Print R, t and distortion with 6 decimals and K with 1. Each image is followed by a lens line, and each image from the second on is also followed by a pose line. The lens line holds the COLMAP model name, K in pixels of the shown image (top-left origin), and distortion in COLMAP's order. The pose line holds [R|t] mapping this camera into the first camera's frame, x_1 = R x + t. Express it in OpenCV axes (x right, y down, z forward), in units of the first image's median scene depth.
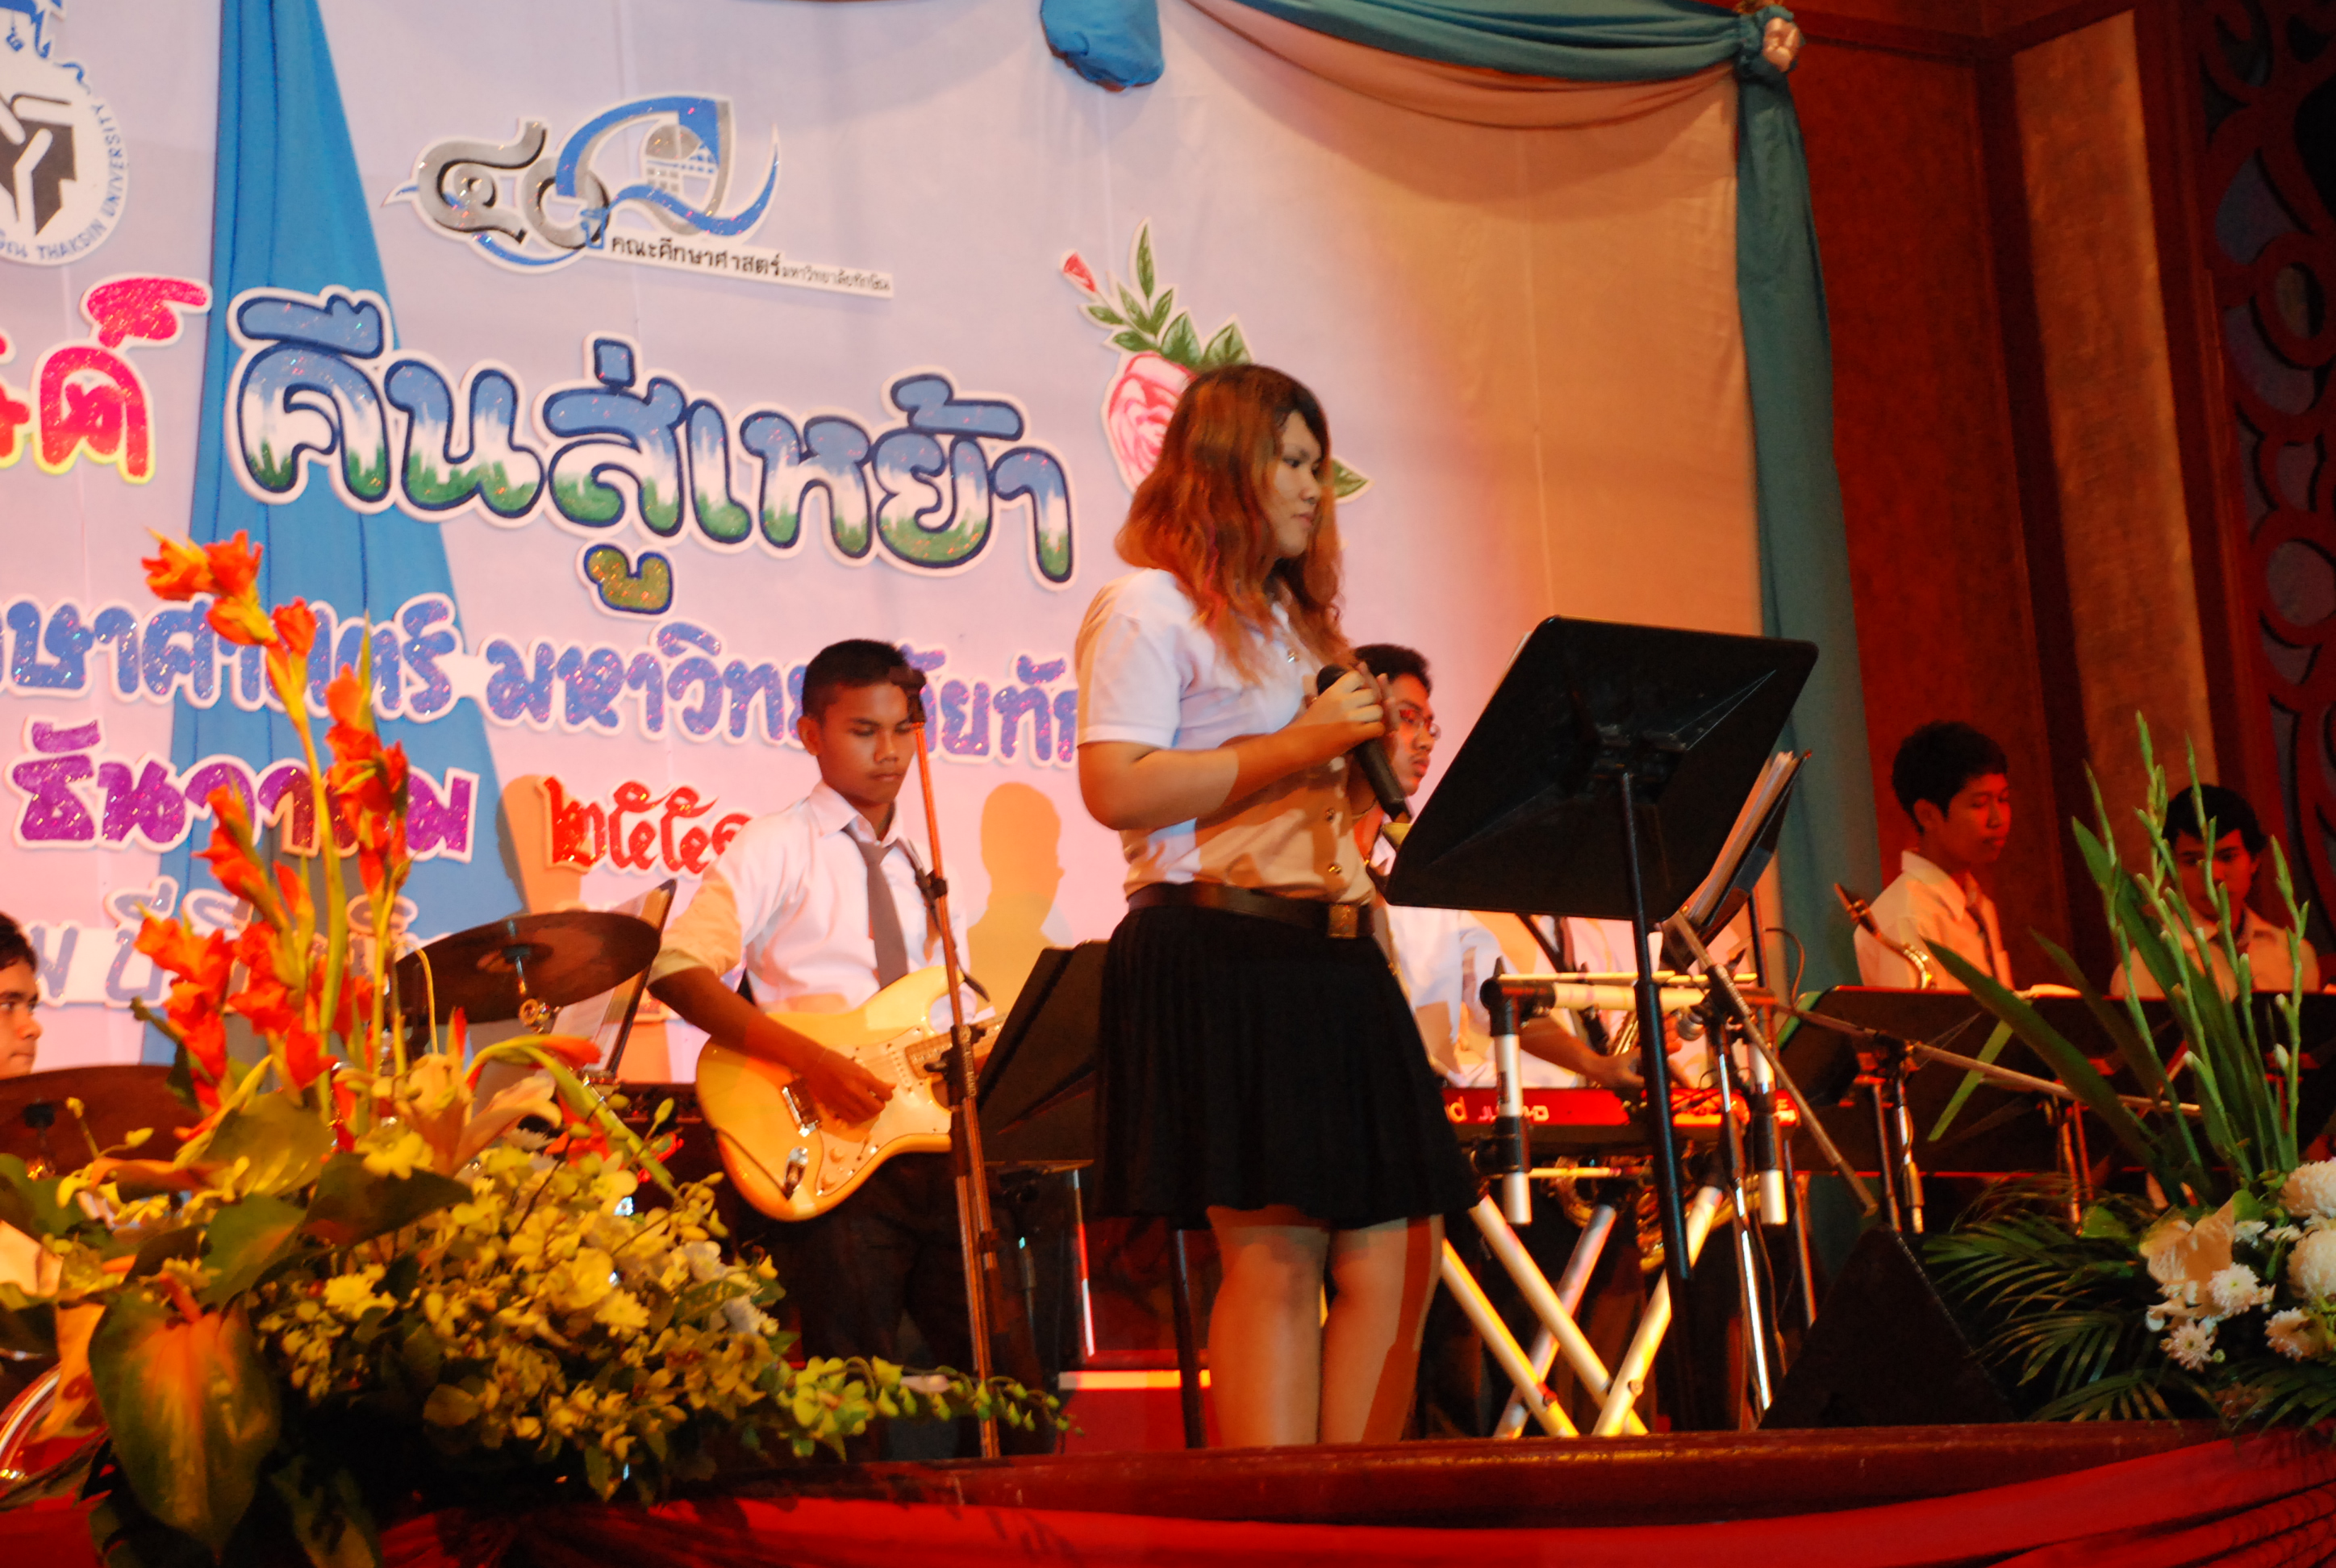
lens RADIAL K [[5898.4, 0, 1158.7], [0, 5898.4, 823.7], [0, 0, 1]] dist [0.665521, 0.897938]
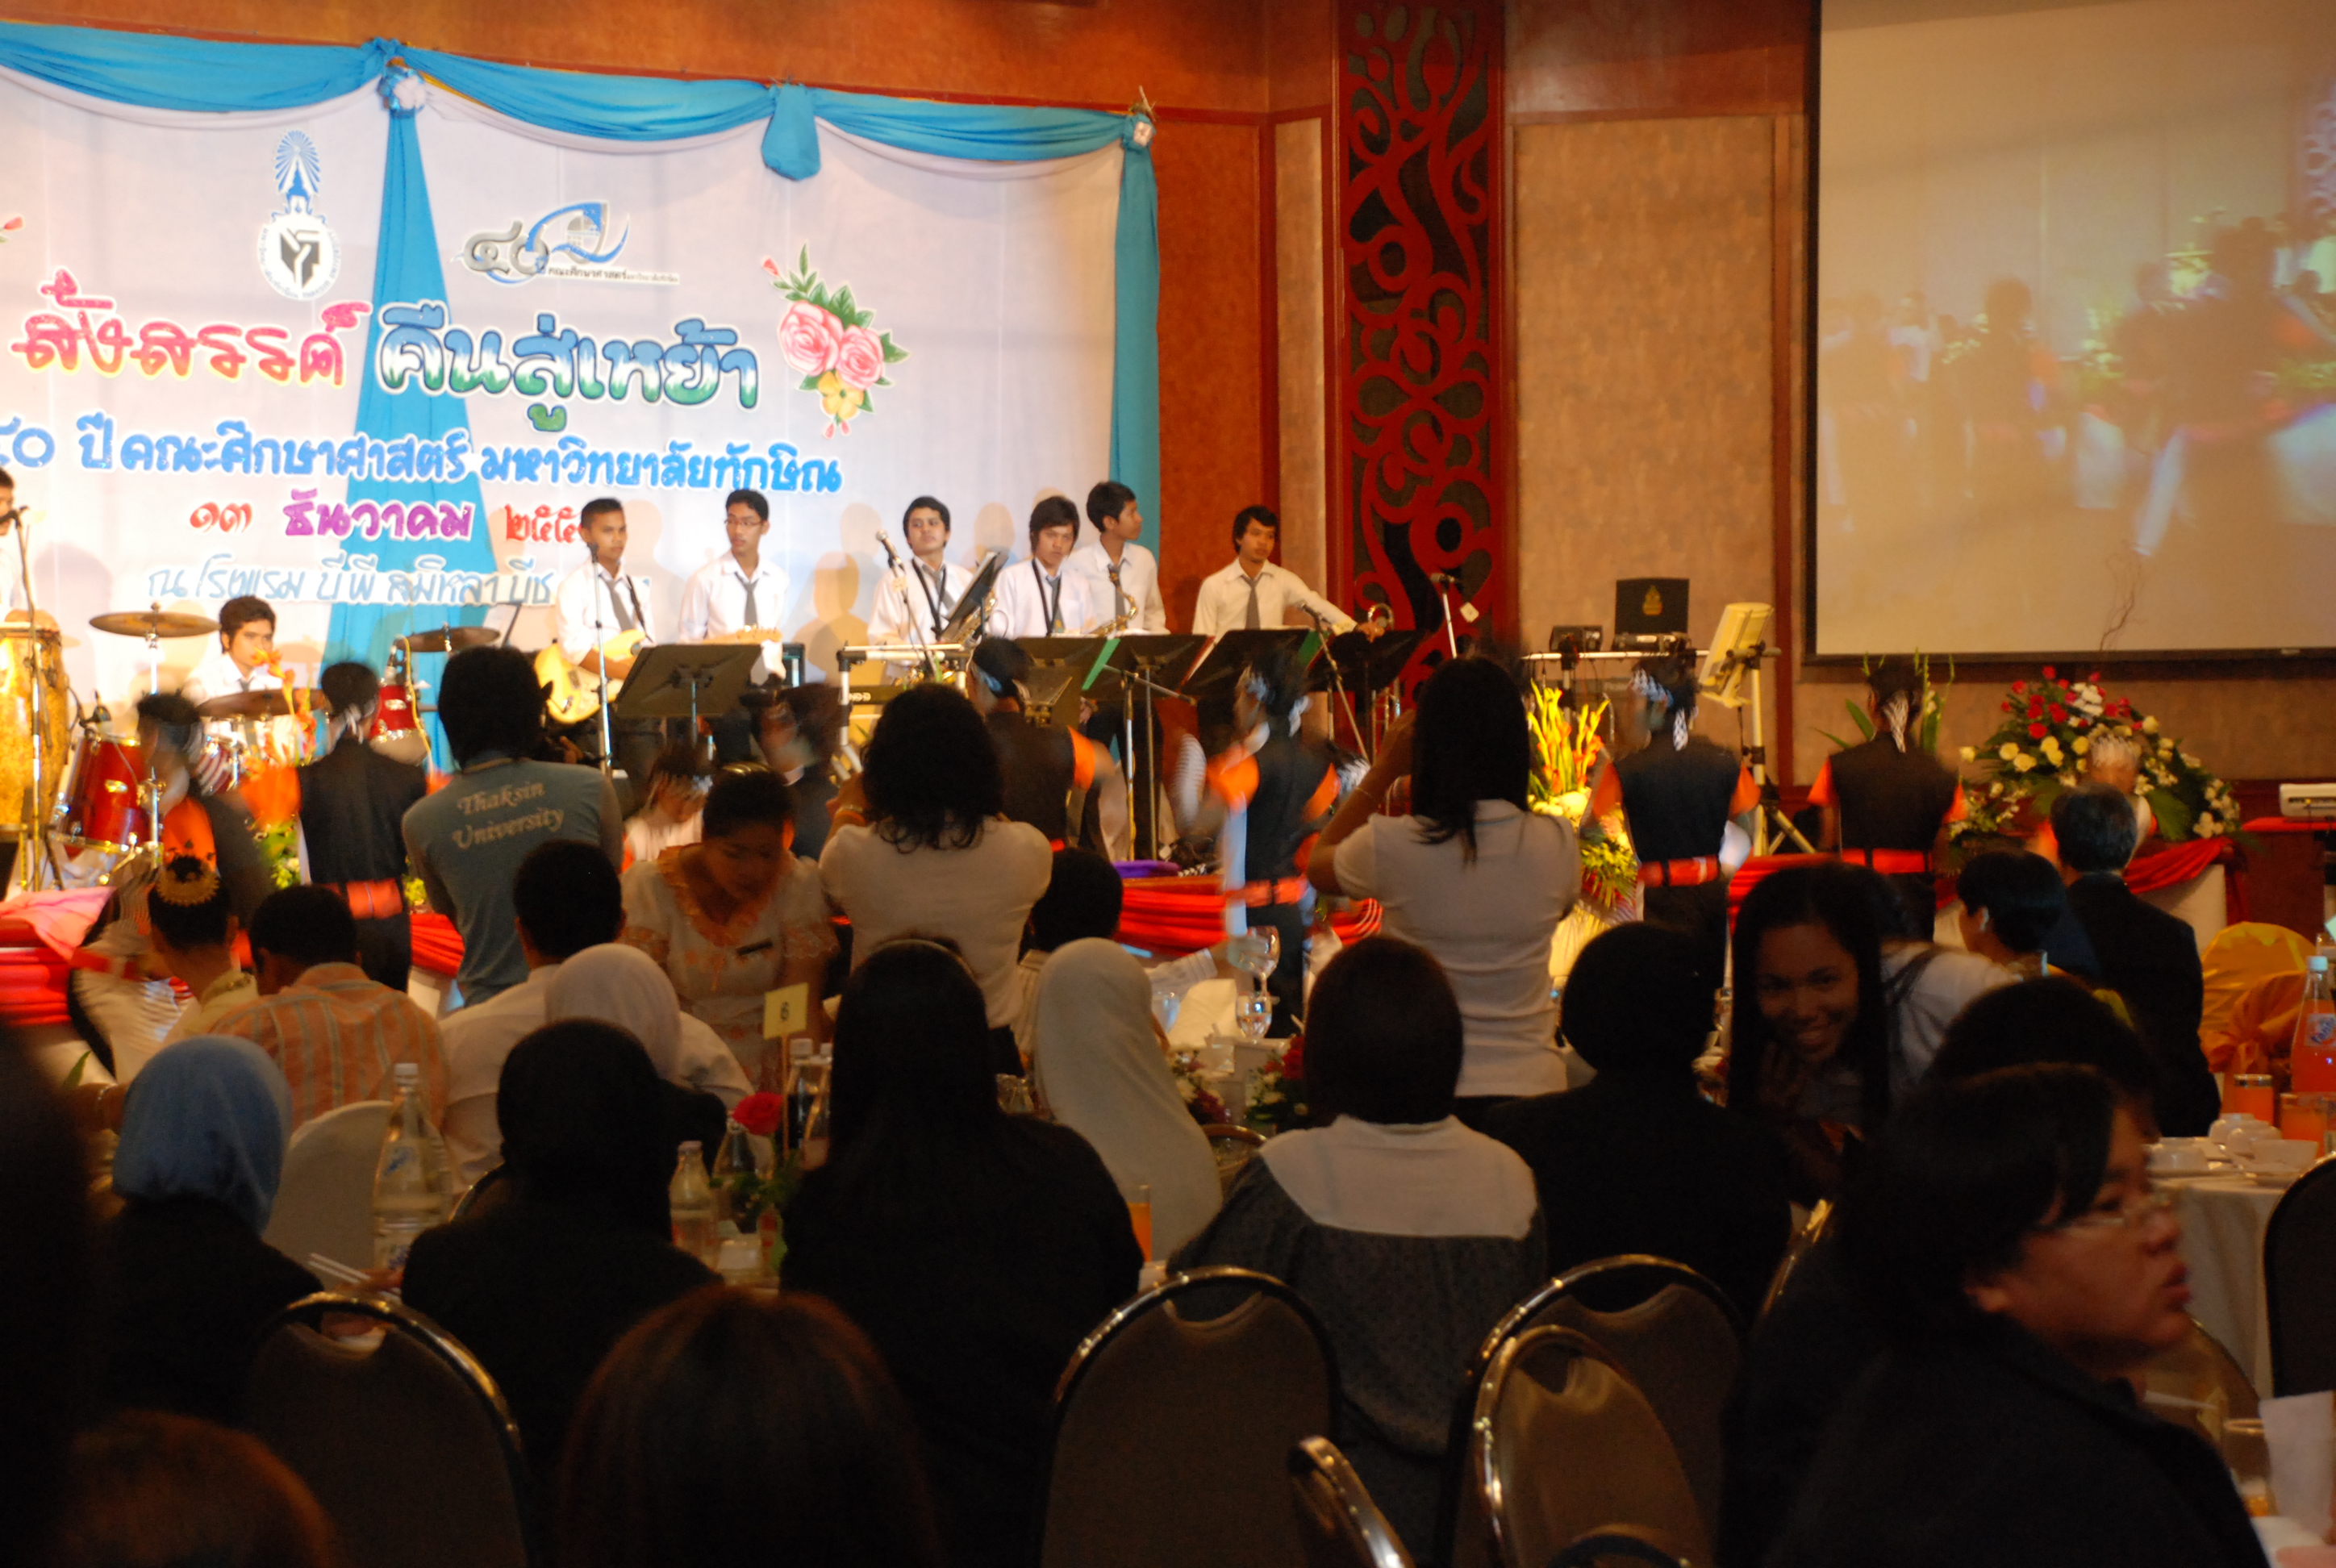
lens RADIAL K [[5748.4, 0, 1160.0], [0, 5748.4, 843.7], [0, 0, 1]] dist [0.600436, 1.479208]
pose [[0.994156, 0.081451, -0.070844, 0.334657], [-0.066480, 0.979008, 0.192675, -0.339770], [0.085050, -0.186839, 0.978702, -1.291696]]
